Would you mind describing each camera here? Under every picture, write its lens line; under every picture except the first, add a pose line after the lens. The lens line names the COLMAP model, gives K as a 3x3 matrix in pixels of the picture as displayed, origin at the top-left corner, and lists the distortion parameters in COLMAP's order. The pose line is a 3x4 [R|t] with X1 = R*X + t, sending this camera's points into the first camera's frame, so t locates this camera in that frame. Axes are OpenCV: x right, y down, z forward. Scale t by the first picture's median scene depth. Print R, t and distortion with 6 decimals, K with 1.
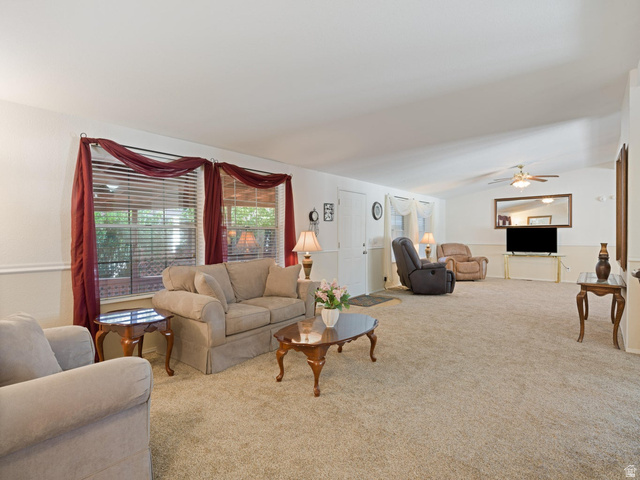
lens RADIAL K [[323.5, 0, 320.0], [0, 323.5, 240.0], [0, 0, 1]] dist [-0.000816, -0.000518]
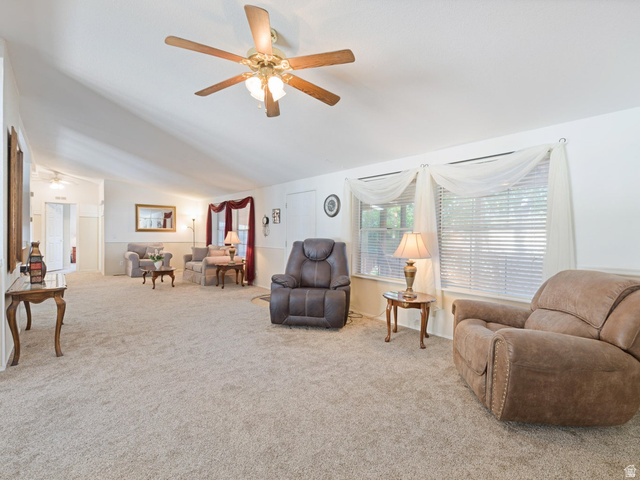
lens RADIAL K [[291.7, 0, 318.6], [0, 291.7, 238.2], [0, 0, 1]] dist [-0.000128, -0.000194]
pose [[-0.138814, 0.007962, -0.990287, 0.754678], [-0.036406, 0.999251, 0.013138, -0.014824], [0.989649, 0.037876, -0.138420, 0.897474]]
